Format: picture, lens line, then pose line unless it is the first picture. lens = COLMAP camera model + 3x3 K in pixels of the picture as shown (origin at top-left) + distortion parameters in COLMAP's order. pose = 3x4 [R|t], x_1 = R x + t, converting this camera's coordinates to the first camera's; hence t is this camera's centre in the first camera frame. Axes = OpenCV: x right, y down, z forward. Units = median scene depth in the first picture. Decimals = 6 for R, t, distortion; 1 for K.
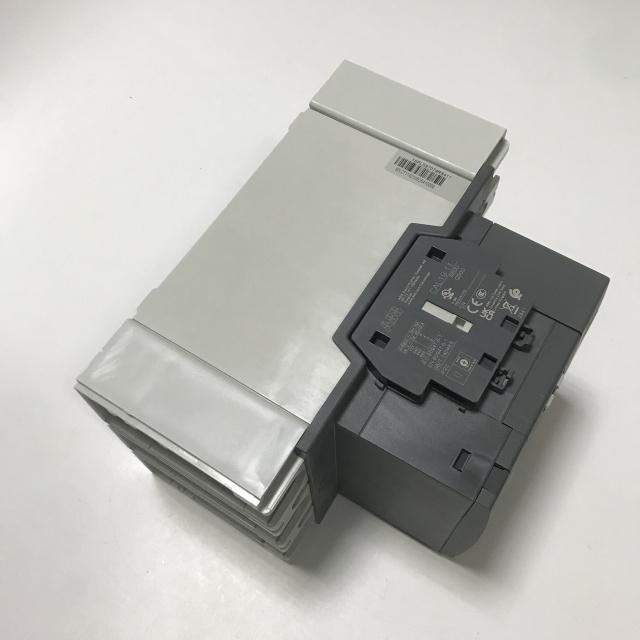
lens RADIAL K [[755.2, 0, 320.0], [0, 755.2, 320.0], [0, 0, 1]] dist [0.239559, -1.083431]
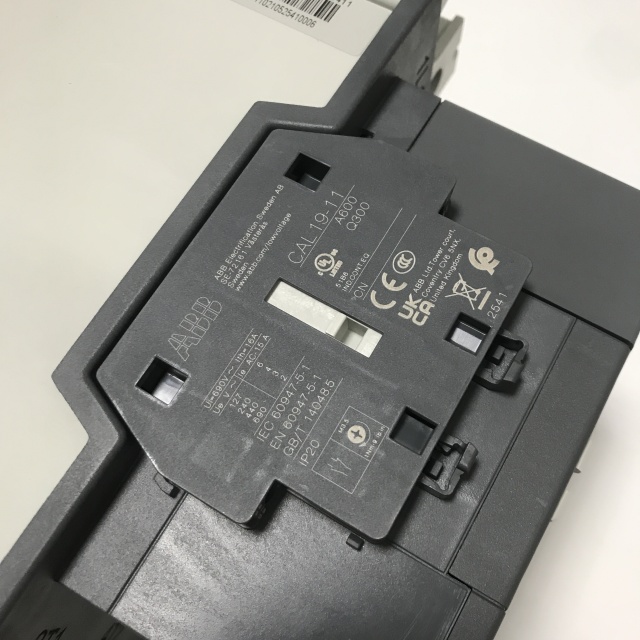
lens RADIAL K [[755.2, 0, 320.0], [0, 755.2, 320.0], [0, 0, 1]] dist [0.239559, -1.083431]
pose [[0.999655, -0.025521, -0.006226, 0.167035], [0.026028, 0.994312, 0.103277, -0.047597], [0.003555, -0.103404, 0.994633, 0.572018]]
